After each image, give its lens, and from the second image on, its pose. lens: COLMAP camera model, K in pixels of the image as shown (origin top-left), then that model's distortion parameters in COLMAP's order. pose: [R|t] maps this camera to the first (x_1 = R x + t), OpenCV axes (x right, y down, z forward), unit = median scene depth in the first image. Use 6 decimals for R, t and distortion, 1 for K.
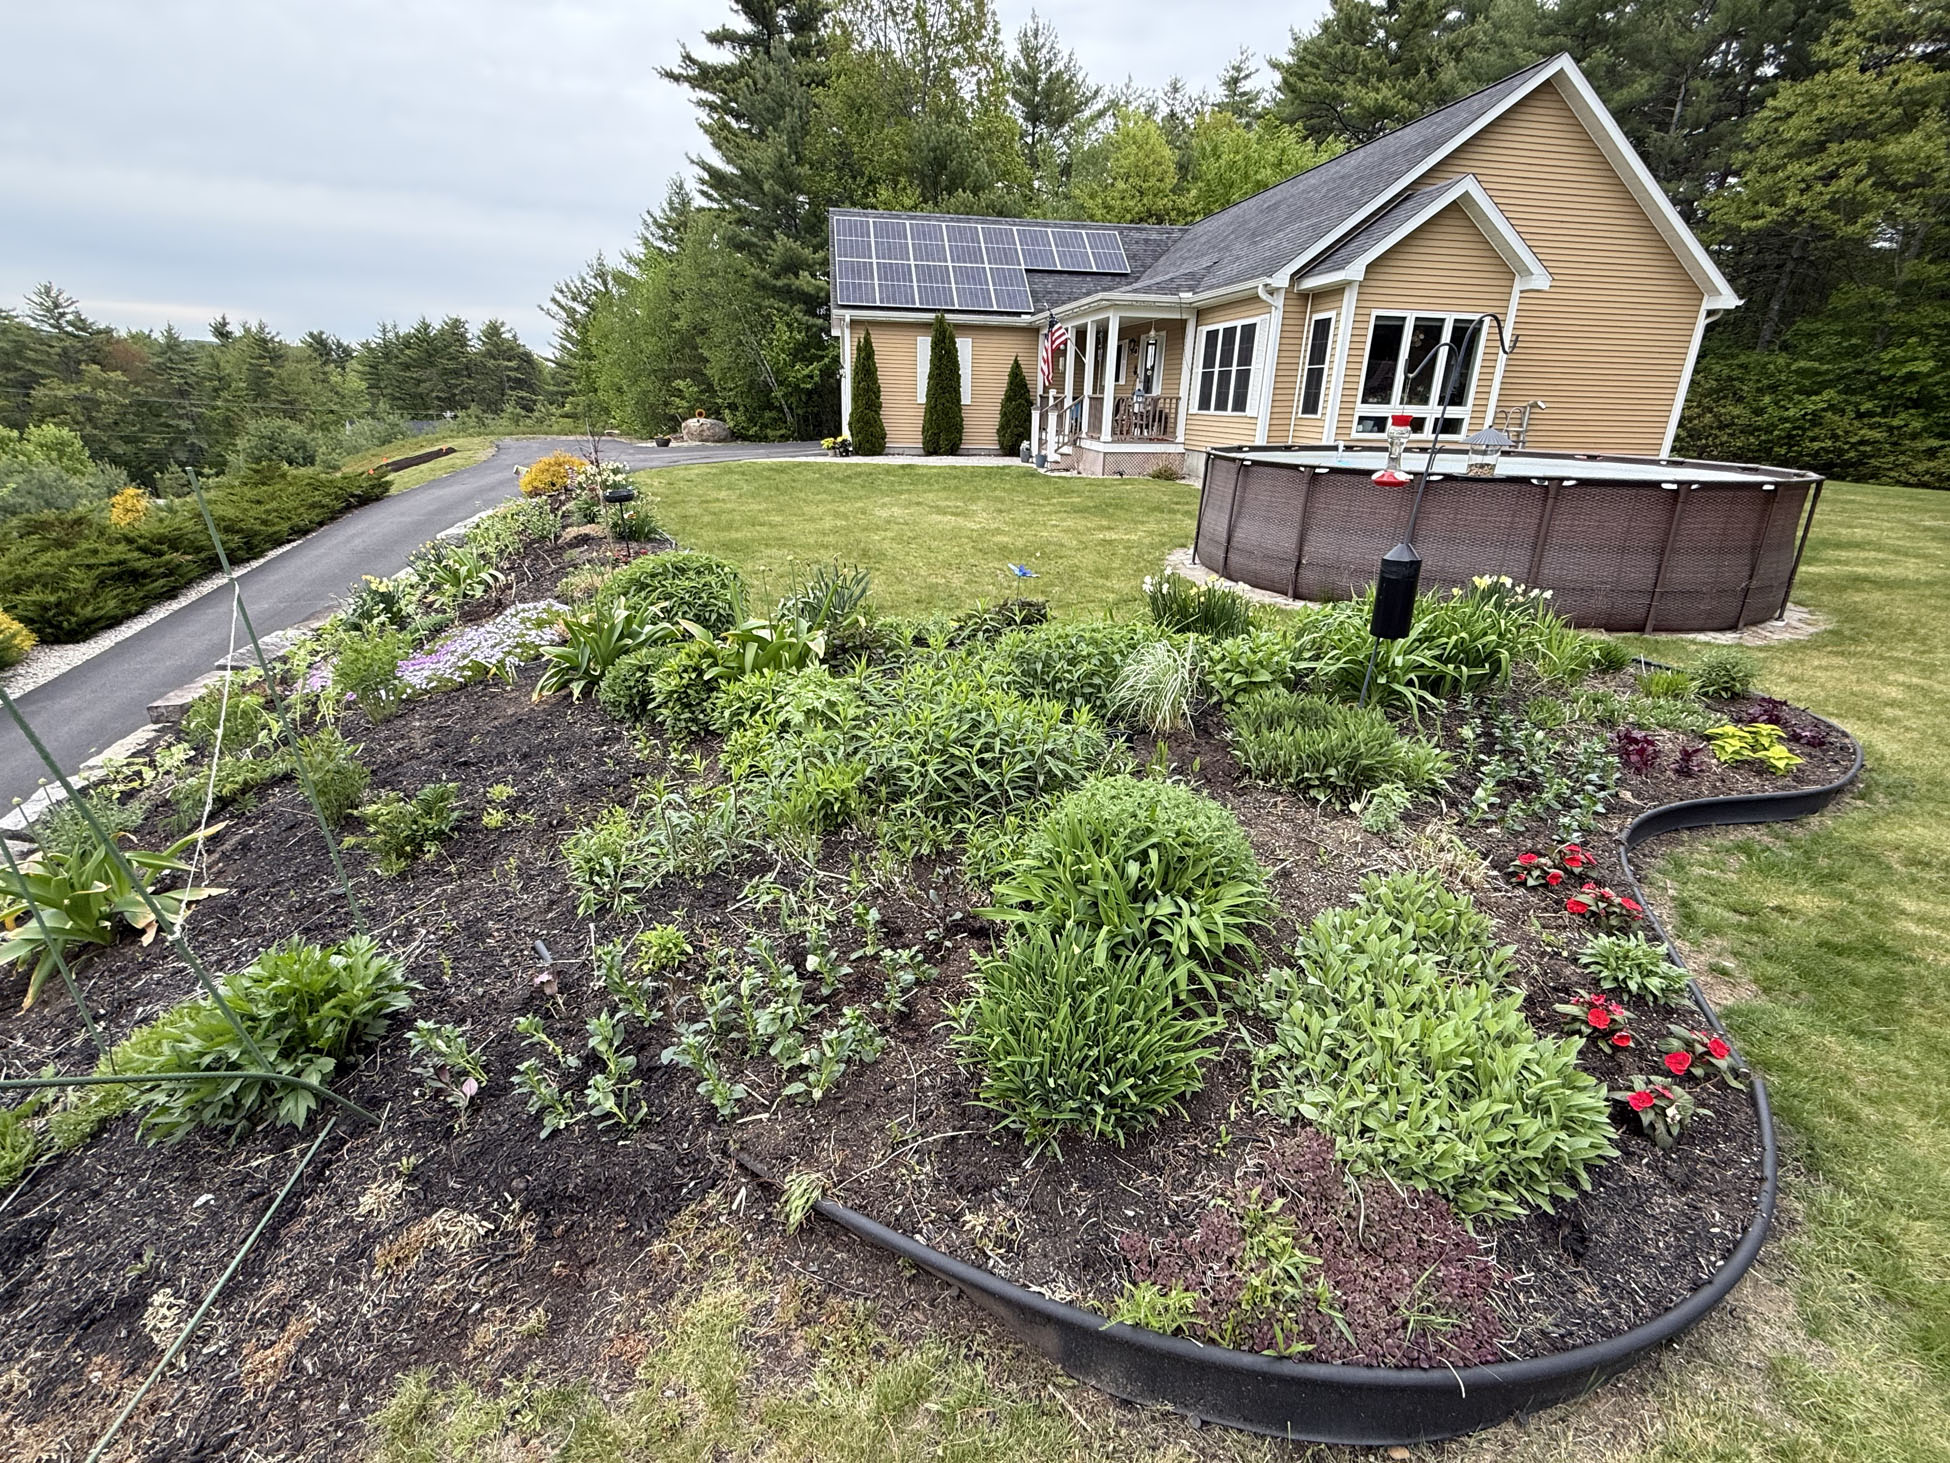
lens RADIAL K [[876.1, 0, 980.6], [0, 876.1, 733.6], [0, 0, 1]] dist [-0.001988, -0.000556]
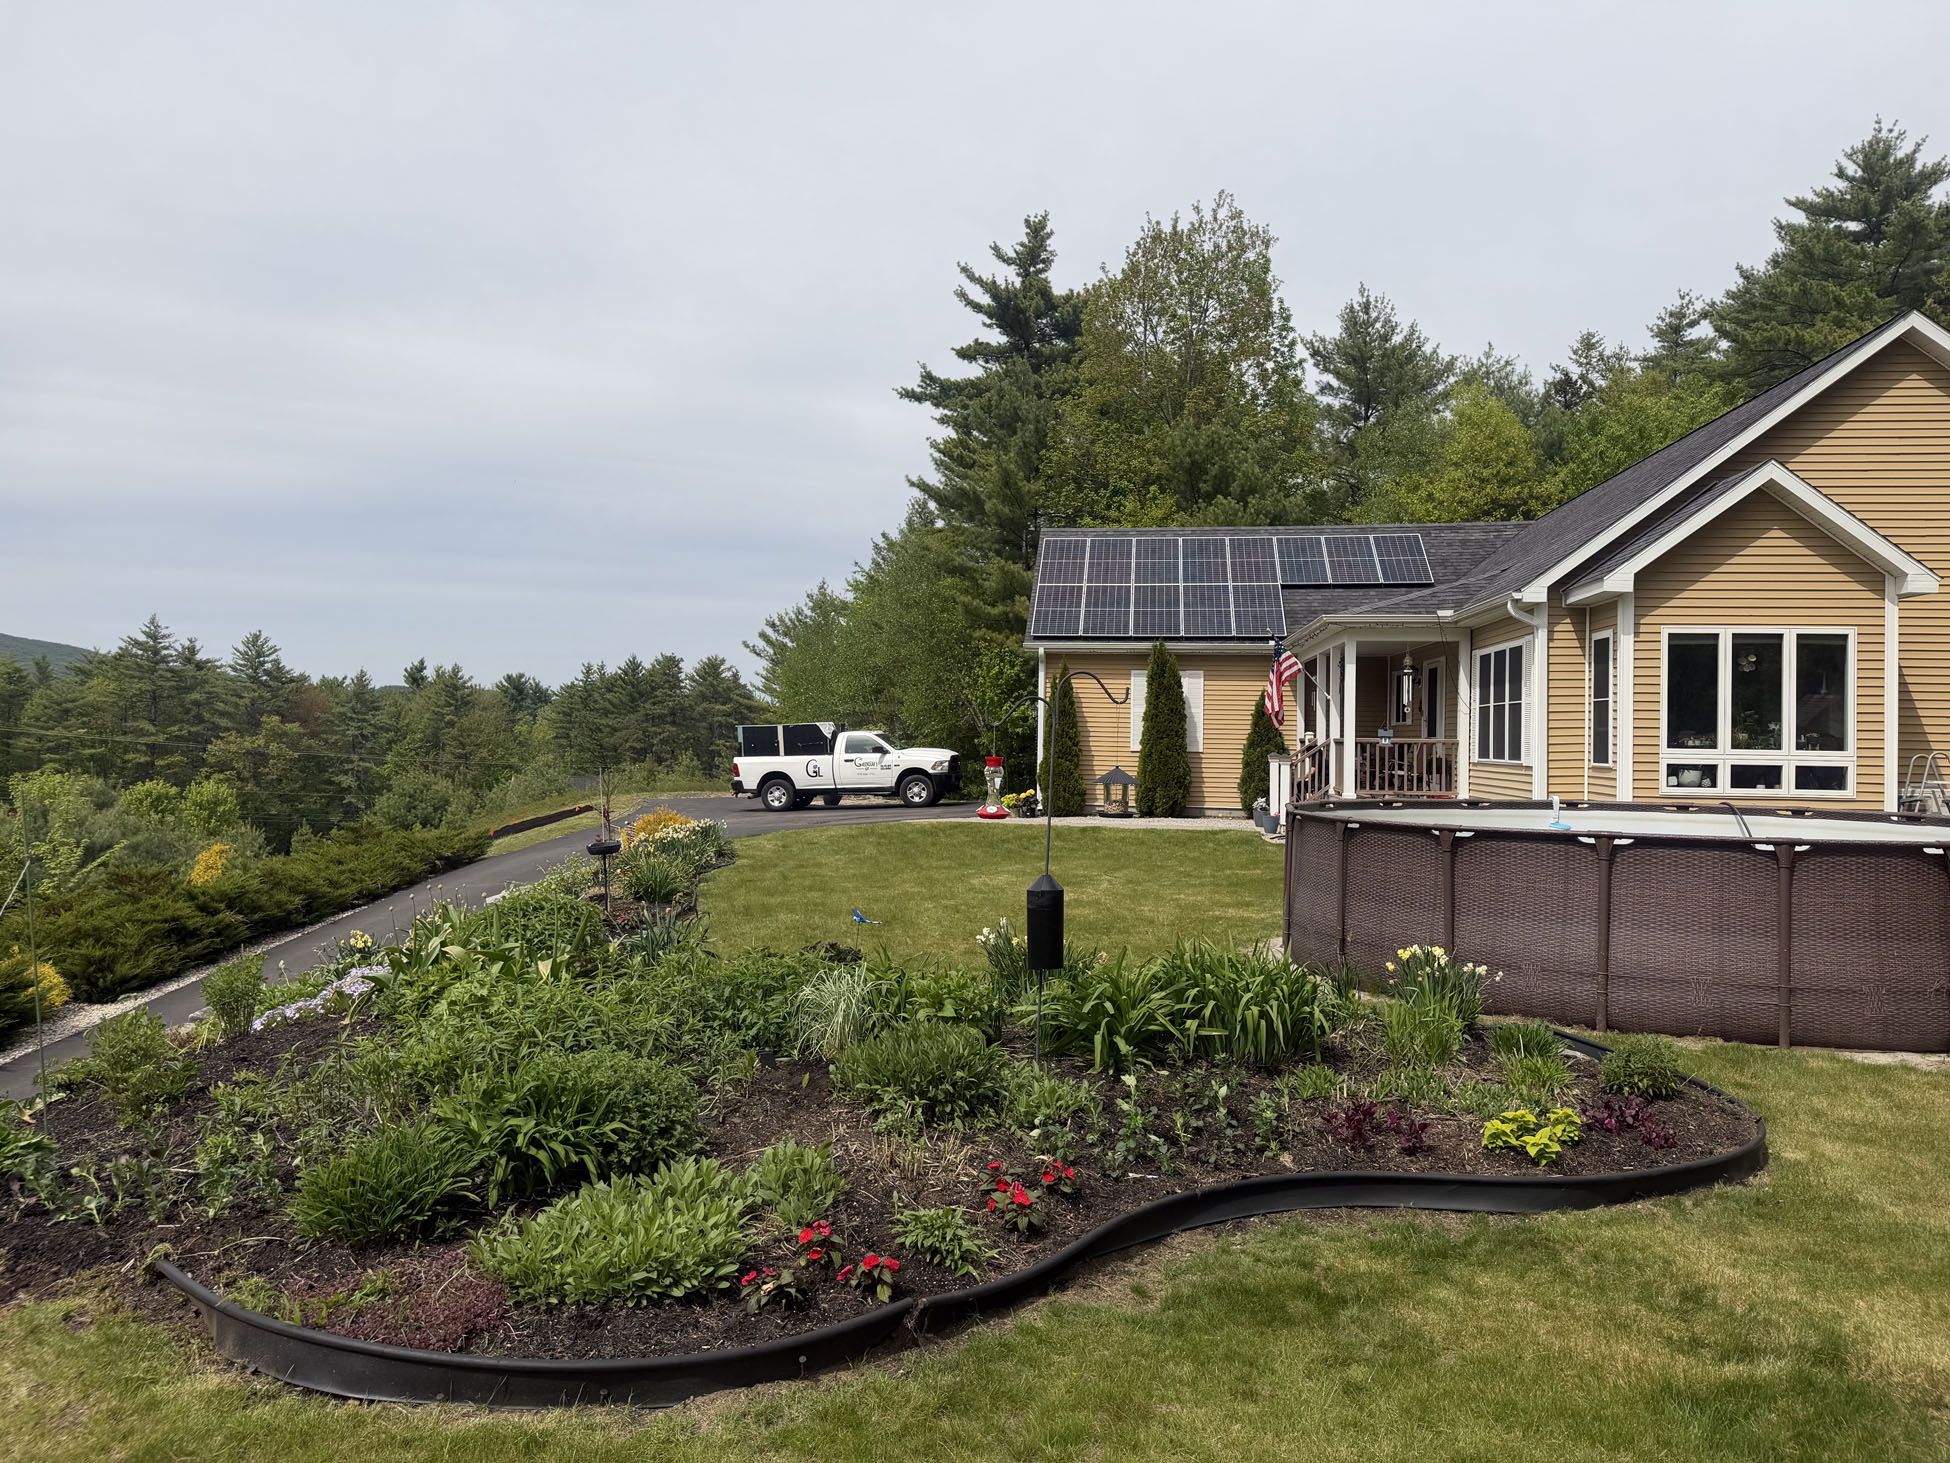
lens RADIAL K [[1337.3, 0, 976.5], [0, 1337.3, 725.7], [0, 0, 1]] dist [0.036119, -0.037150]
pose [[0.962032, -0.012911, -0.272630, 0.117283], [-0.089100, 0.929299, -0.358419, 0.025889], [0.257982, 0.369102, 0.892866, -0.067845]]
